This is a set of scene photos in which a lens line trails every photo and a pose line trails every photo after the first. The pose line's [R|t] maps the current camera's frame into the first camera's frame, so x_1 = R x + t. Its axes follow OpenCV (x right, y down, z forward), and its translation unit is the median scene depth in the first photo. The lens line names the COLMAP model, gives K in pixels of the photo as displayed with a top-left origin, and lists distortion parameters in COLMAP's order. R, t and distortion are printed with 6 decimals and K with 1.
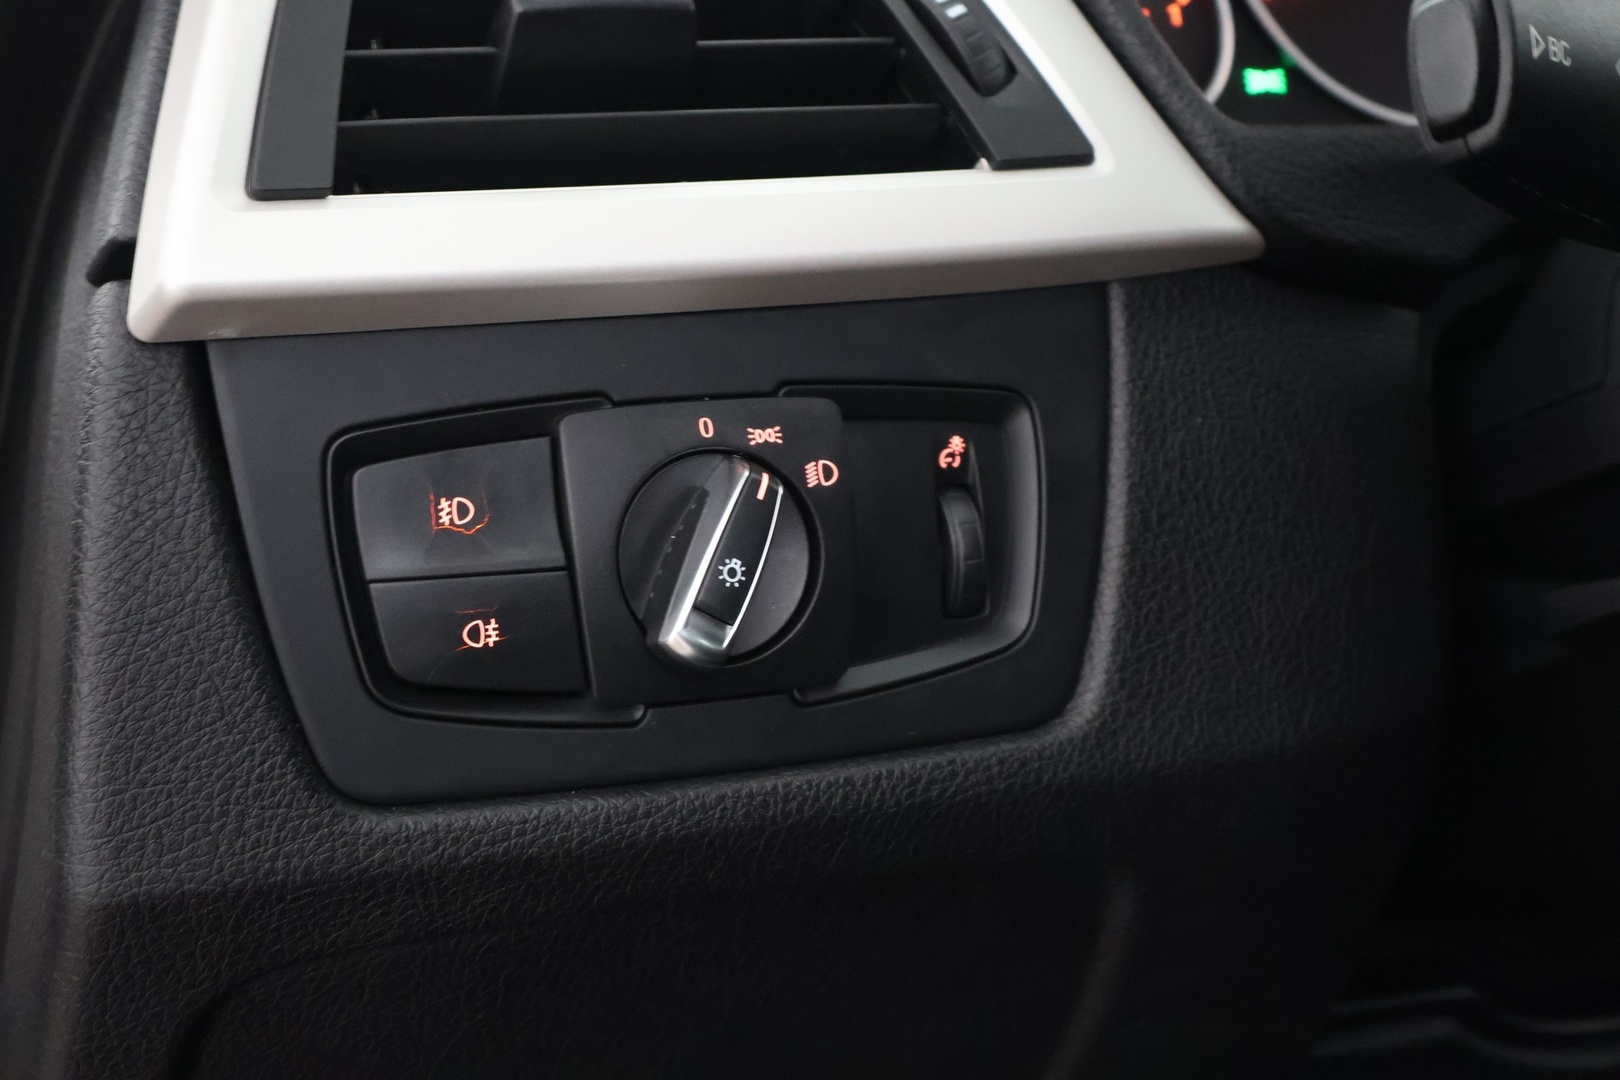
lens RADIAL K [[2812.9, 0, 811.1], [0, 2812.9, 537.0], [0, 0, 1]] dist [-0.062427, 0.000000]
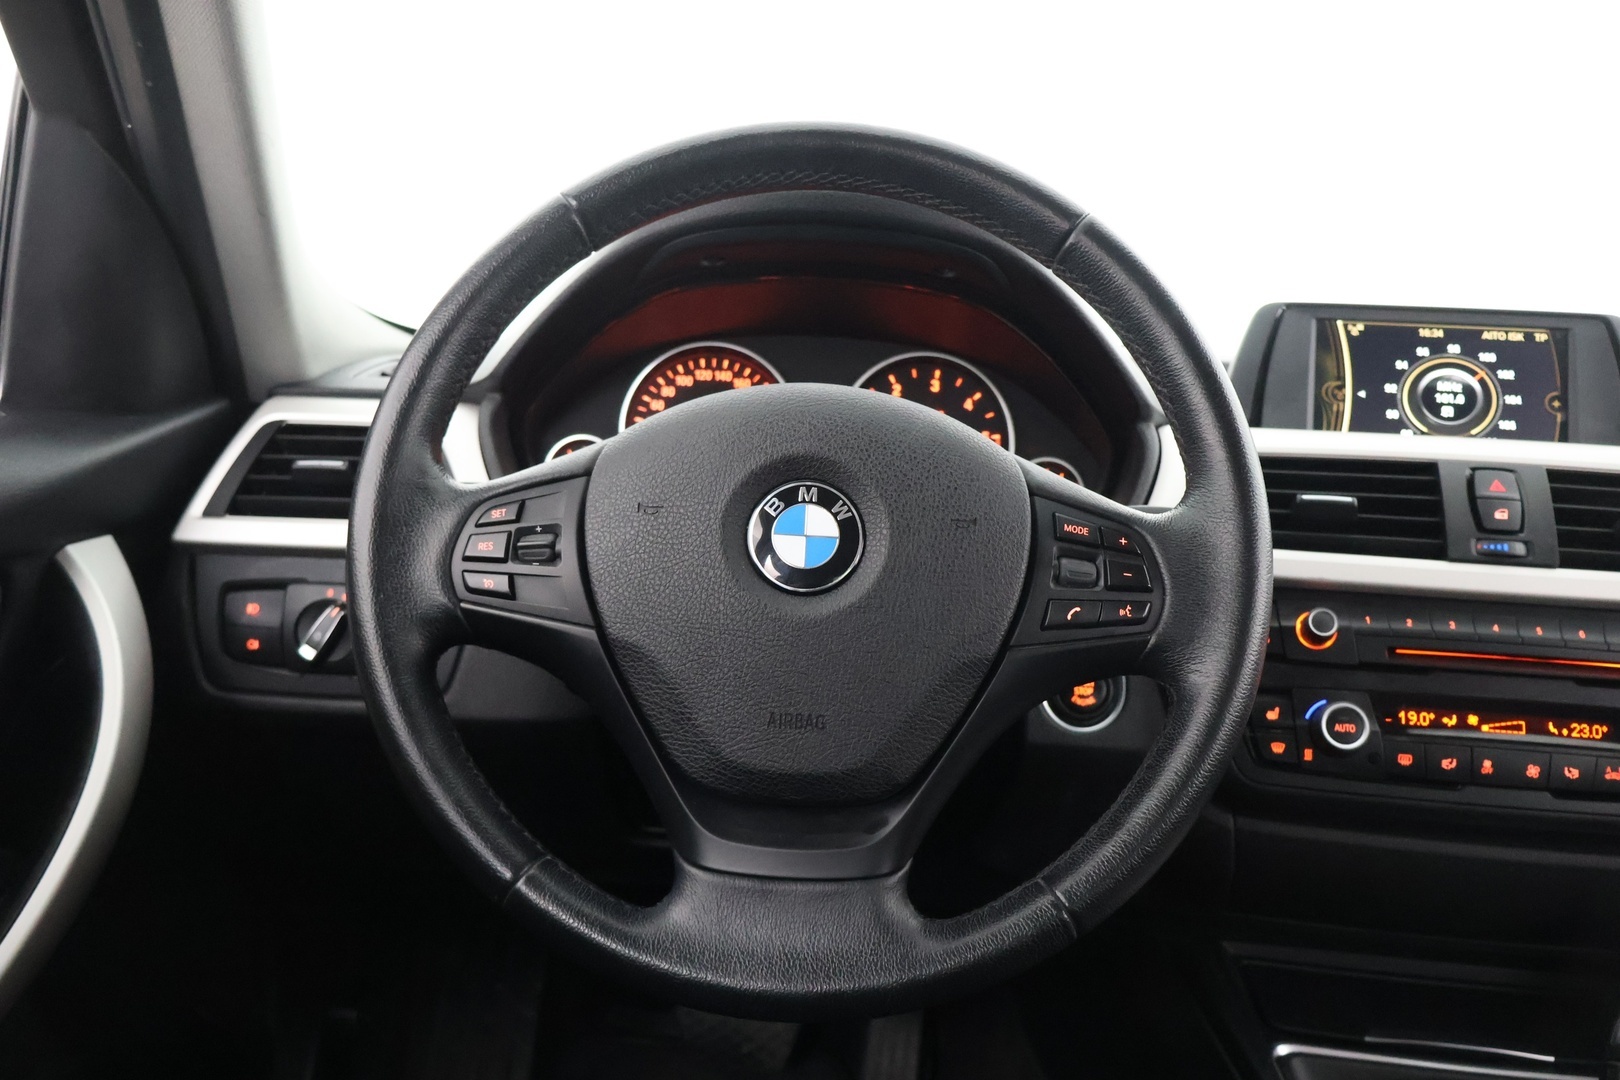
lens RADIAL K [[1347.0, 0, 806.1], [0, 1347.0, 536.3], [0, 0, 1]] dist [-0.006653, -0.004212]
pose [[0.904667, 0.094185, -0.415579, 1.110535], [-0.123860, 0.991280, -0.044970, -0.101250], [0.407720, 0.092157, 0.908445, -0.225141]]
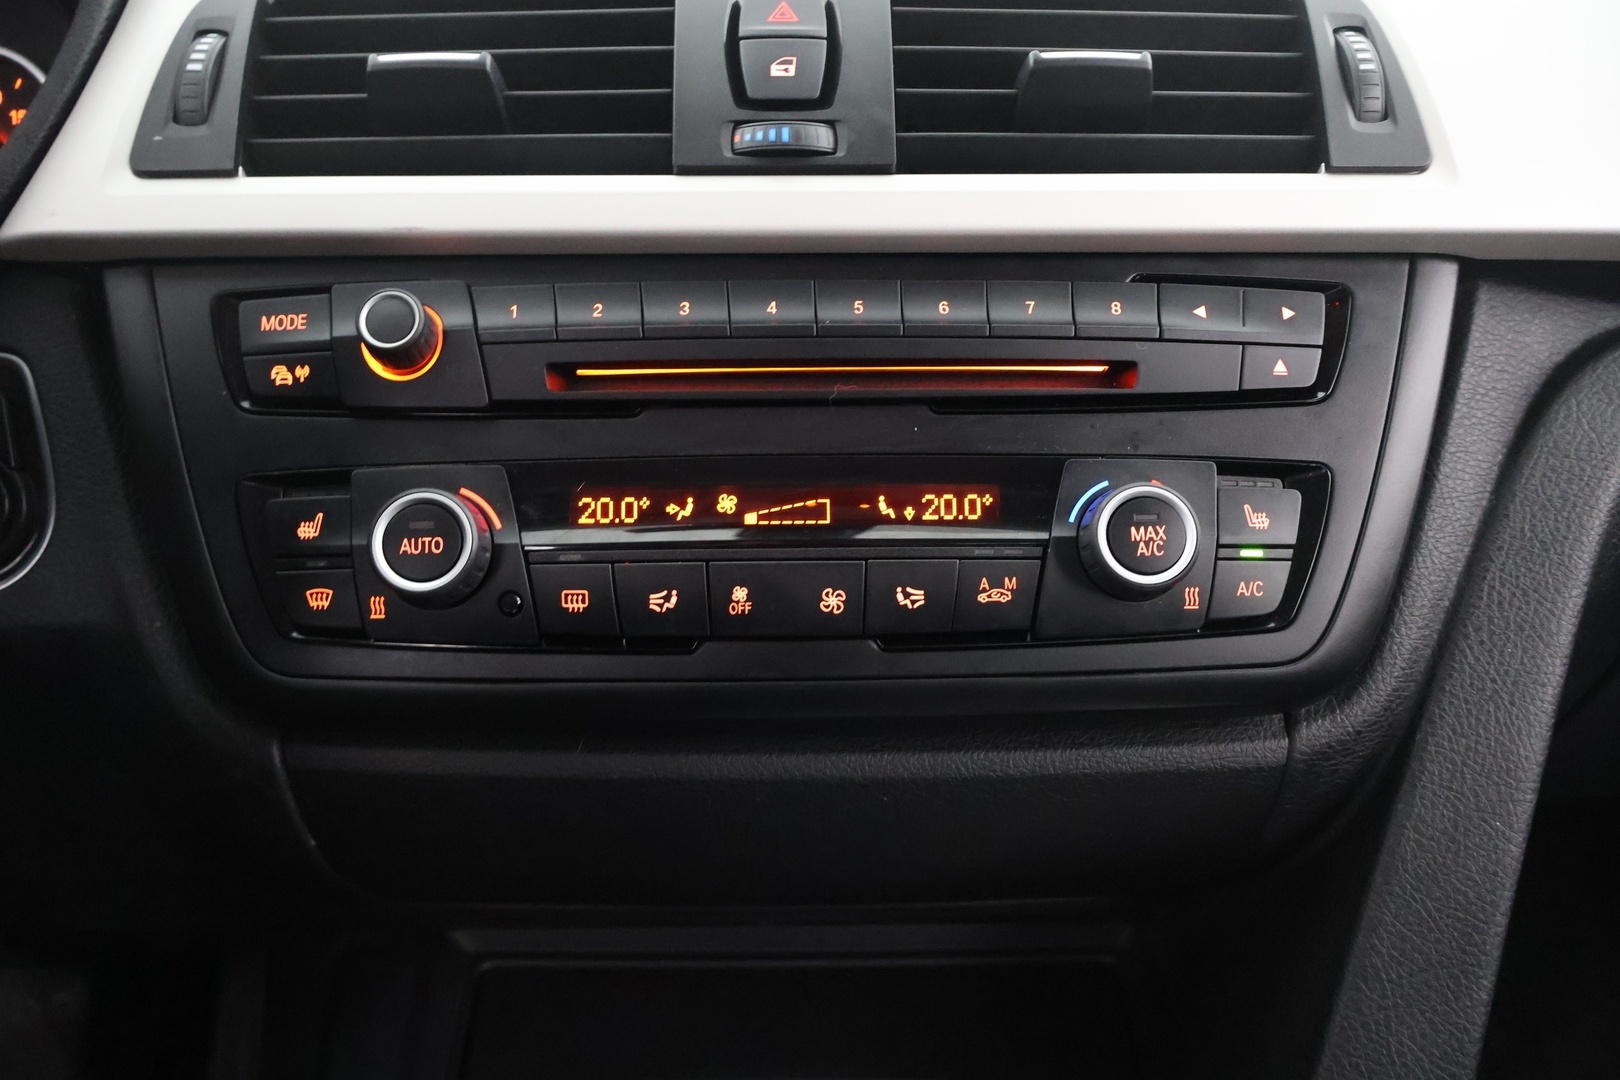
lens RADIAL K [[1347.0, 0, 805.0], [0, 1347.0, 538.4], [0, 0, 1]] dist [-0.006653, -0.004212]
pose [[0.956674, 0.067057, -0.283334, 1.421992], [-0.046286, 0.995769, 0.079388, -0.098248], [0.287459, -0.062834, 0.955730, 0.777090]]
